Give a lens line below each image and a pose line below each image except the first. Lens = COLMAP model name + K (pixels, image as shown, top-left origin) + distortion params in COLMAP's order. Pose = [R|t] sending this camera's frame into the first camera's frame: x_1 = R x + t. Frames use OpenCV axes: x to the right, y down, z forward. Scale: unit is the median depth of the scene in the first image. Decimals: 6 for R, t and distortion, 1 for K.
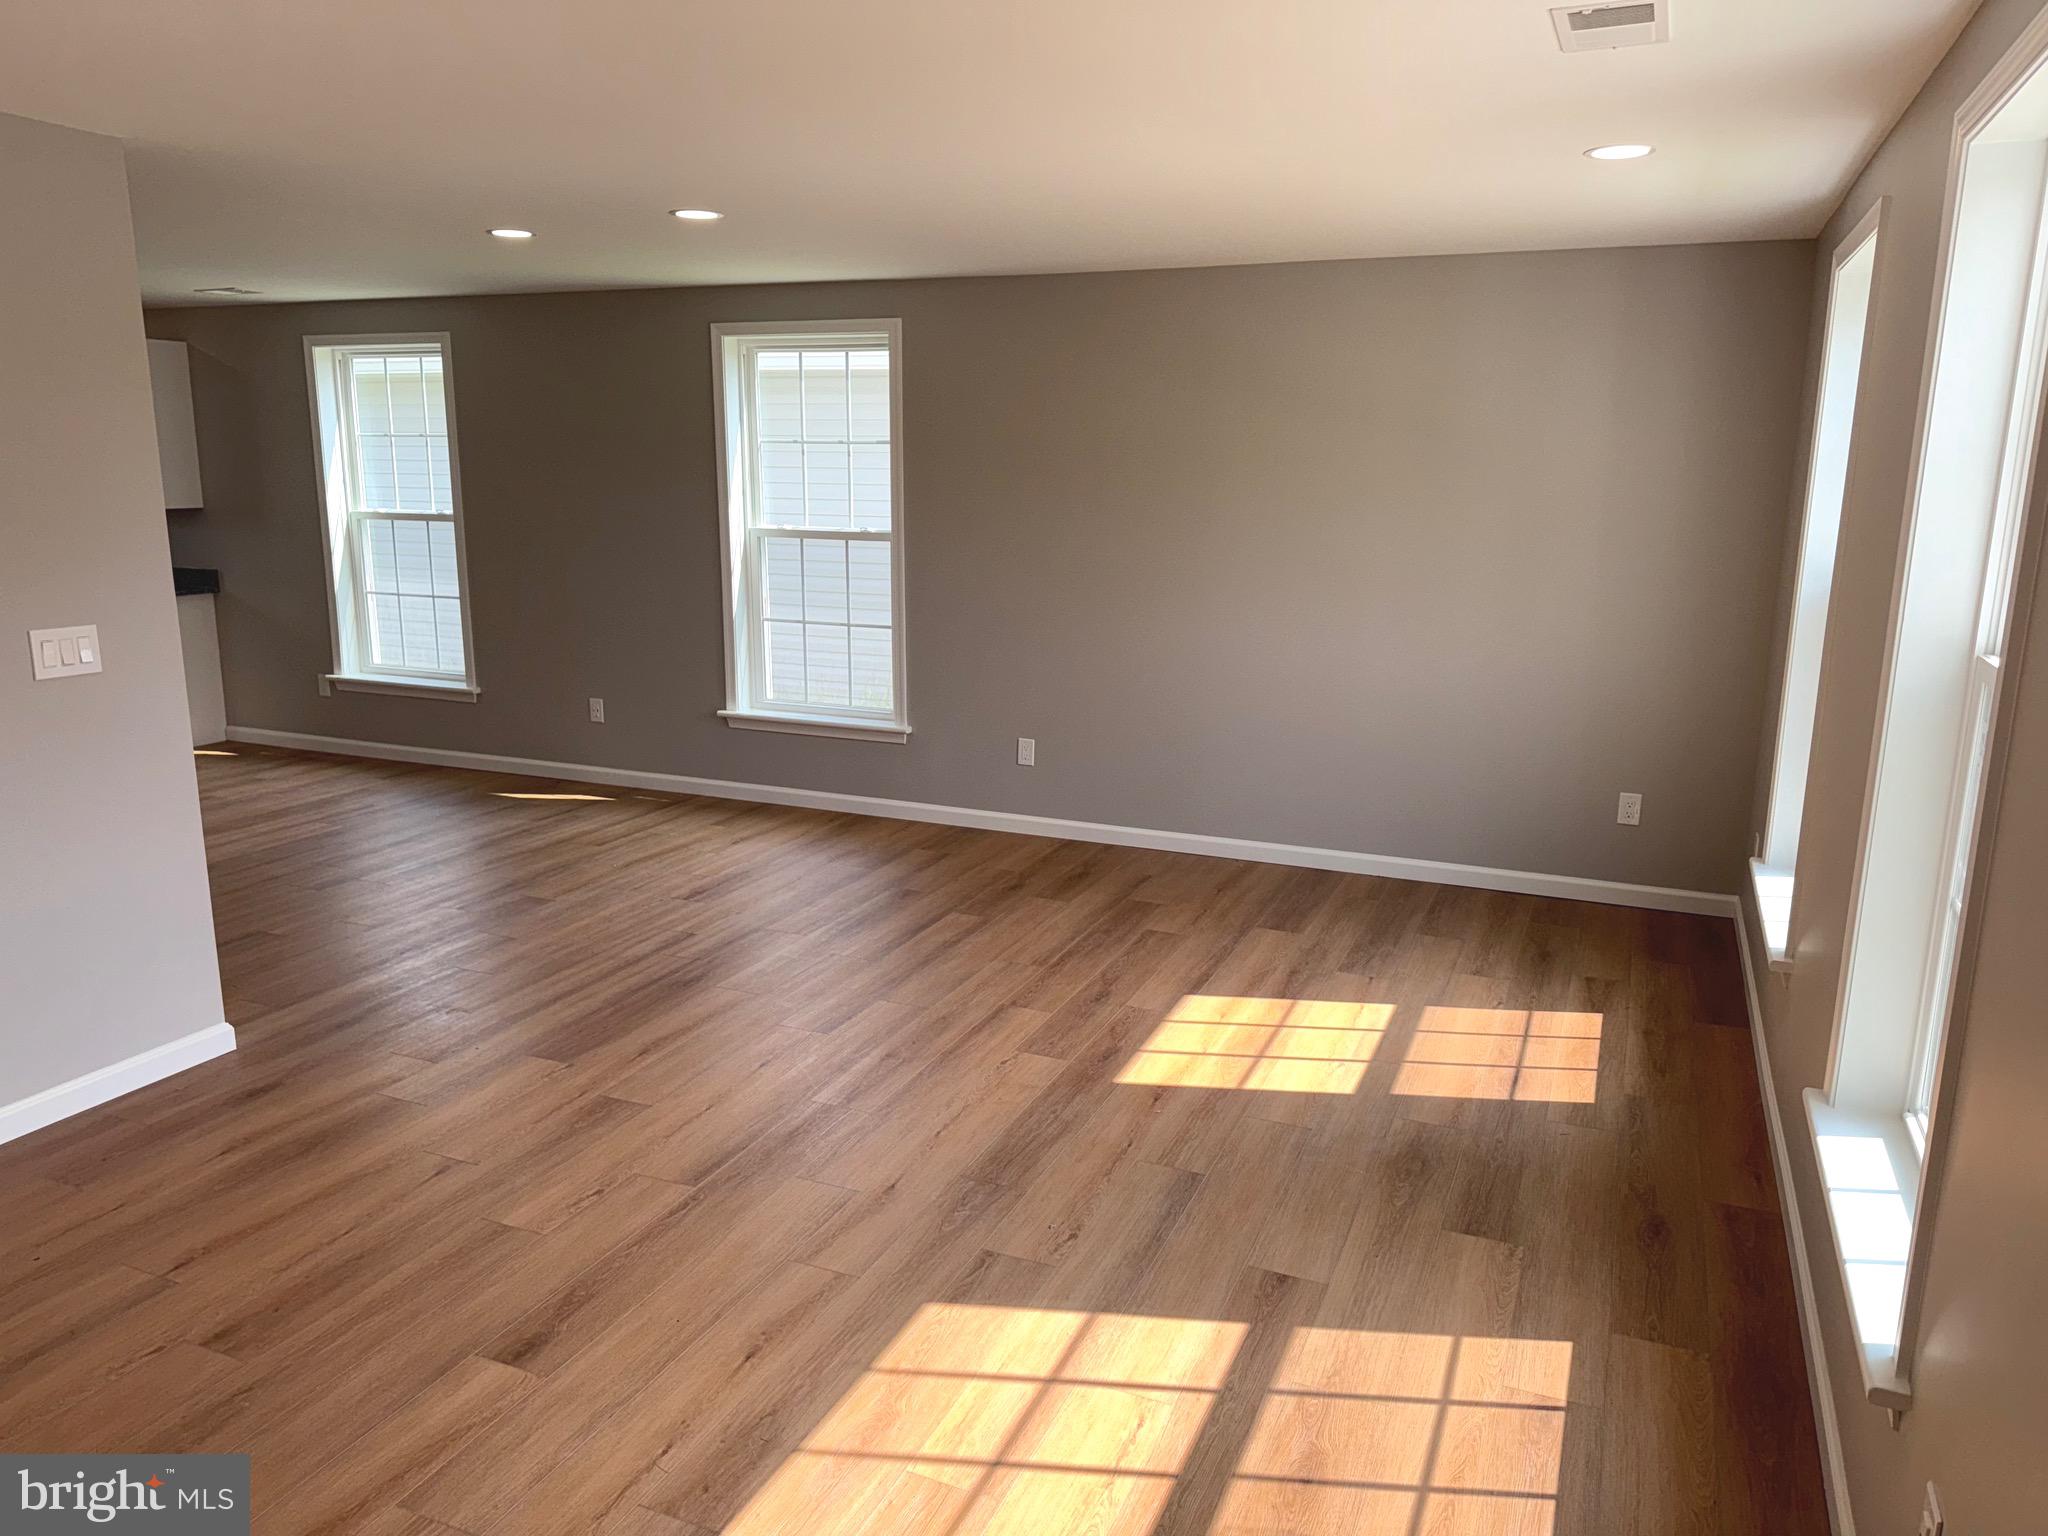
lens RADIAL K [[1431.4, 0, 1019.4], [0, 1431.4, 763.9], [0, 0, 1]] dist [0.045505, -0.054877]
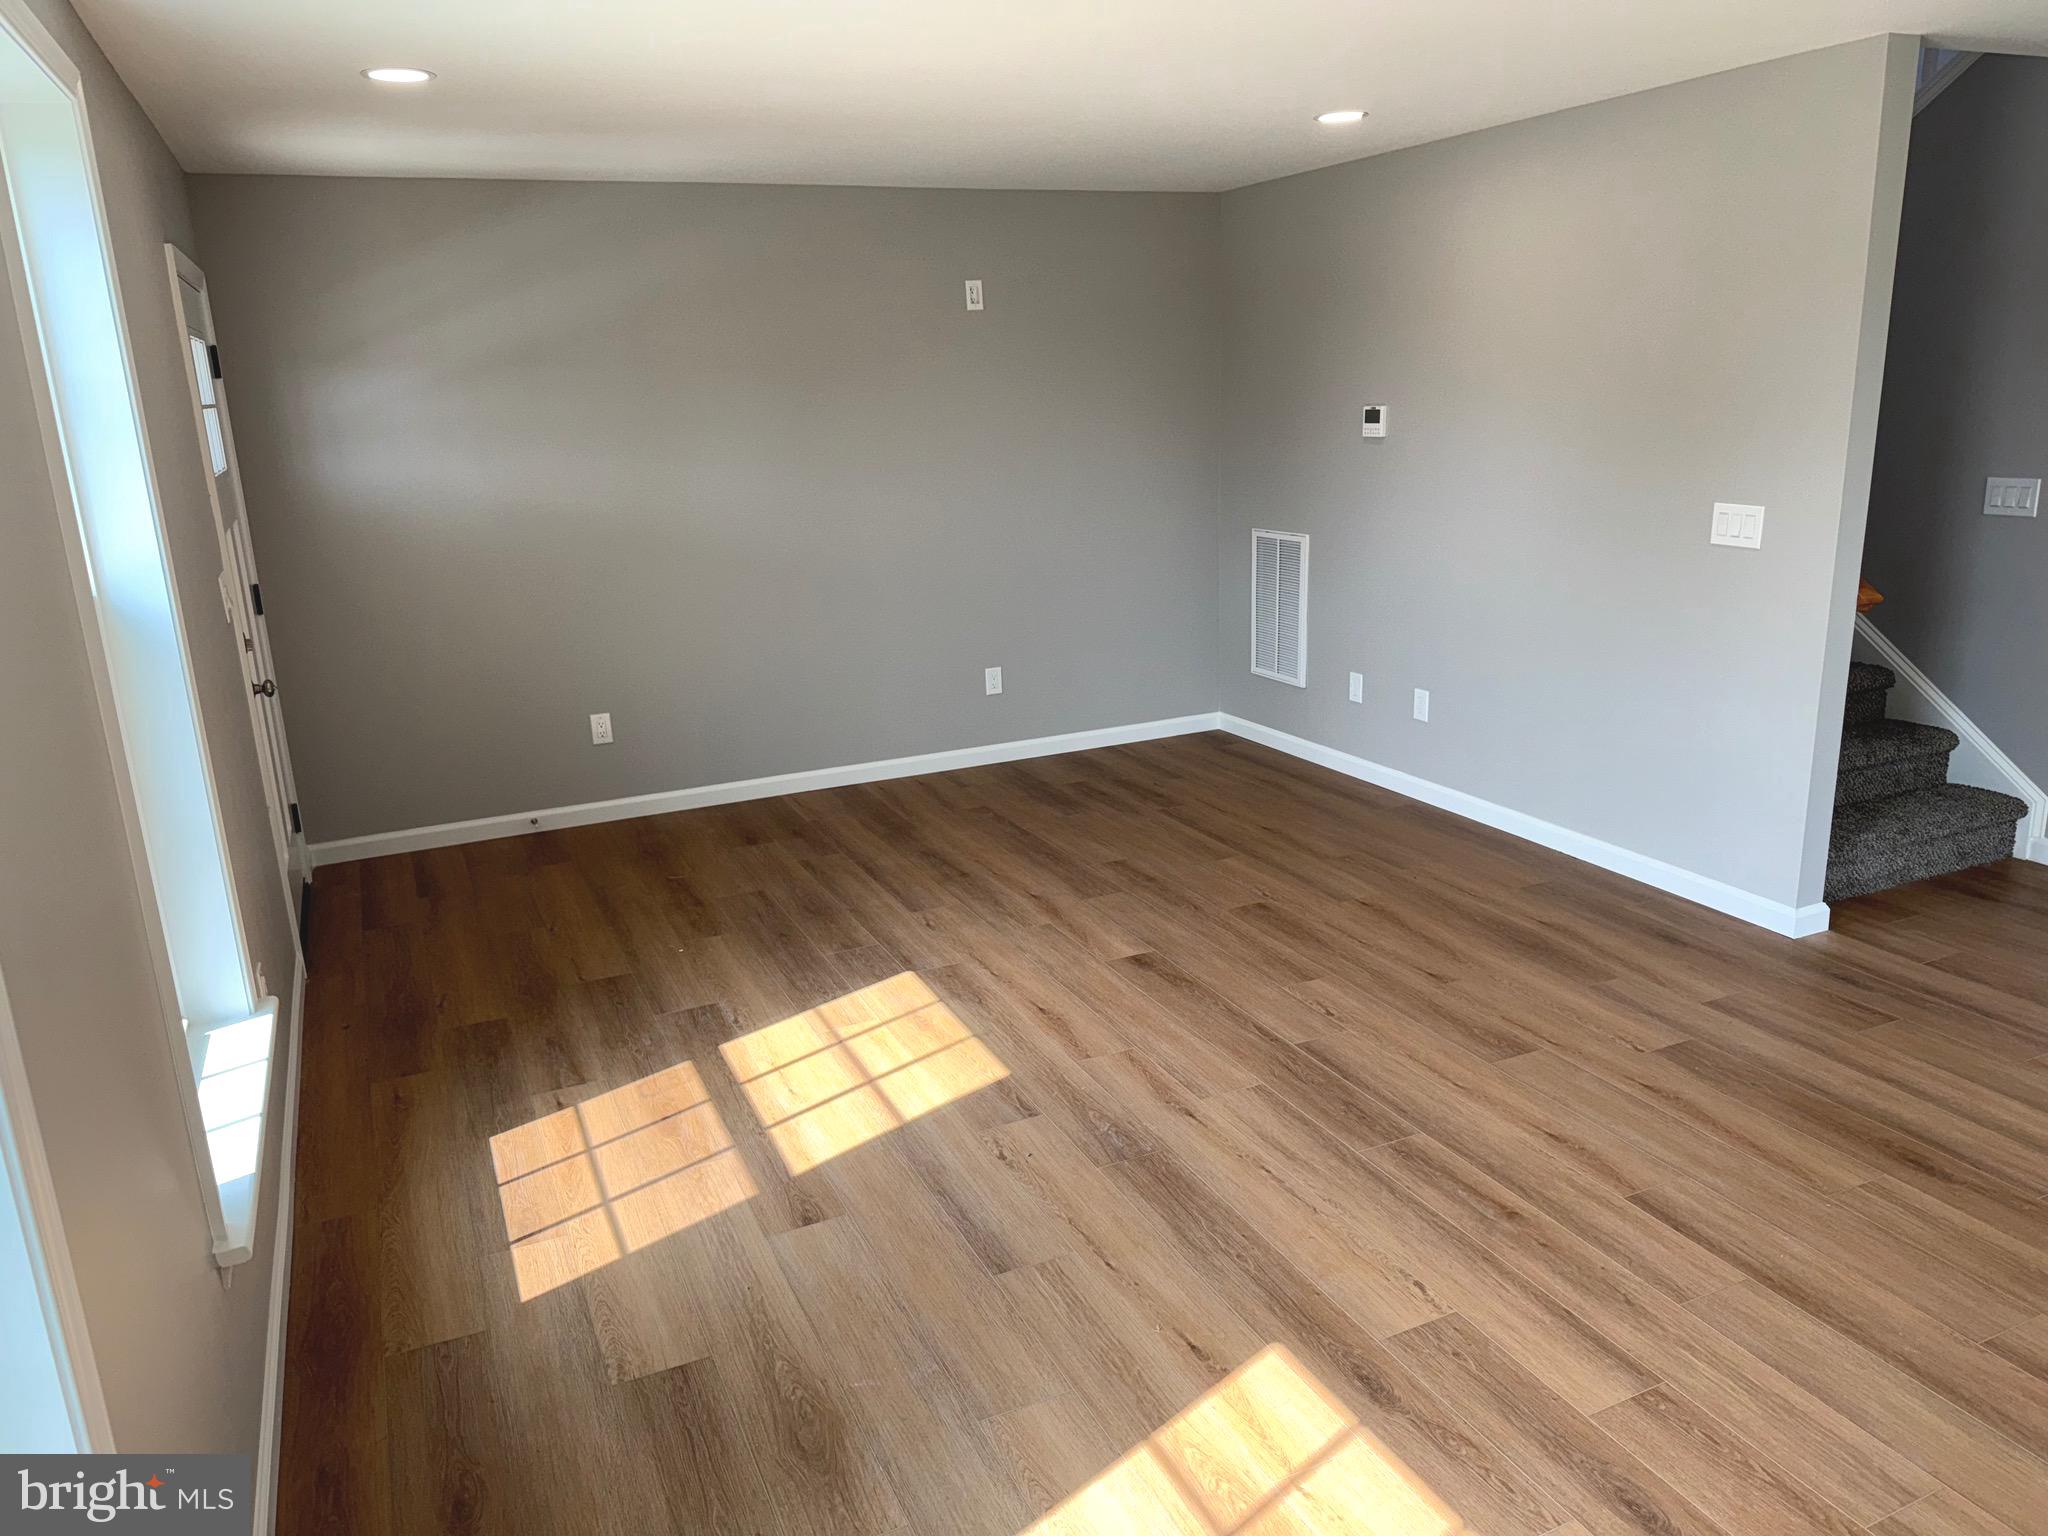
lens RADIAL K [[1431.4, 0, 1038.8], [0, 1431.4, 785.9], [0, 0, 1]] dist [0.045505, -0.054877]
pose [[-0.660891, 0.221899, -0.716926, 0.759245], [-0.129297, 0.907338, 0.400025, -0.351642], [0.739260, 0.357069, -0.570961, 1.657044]]
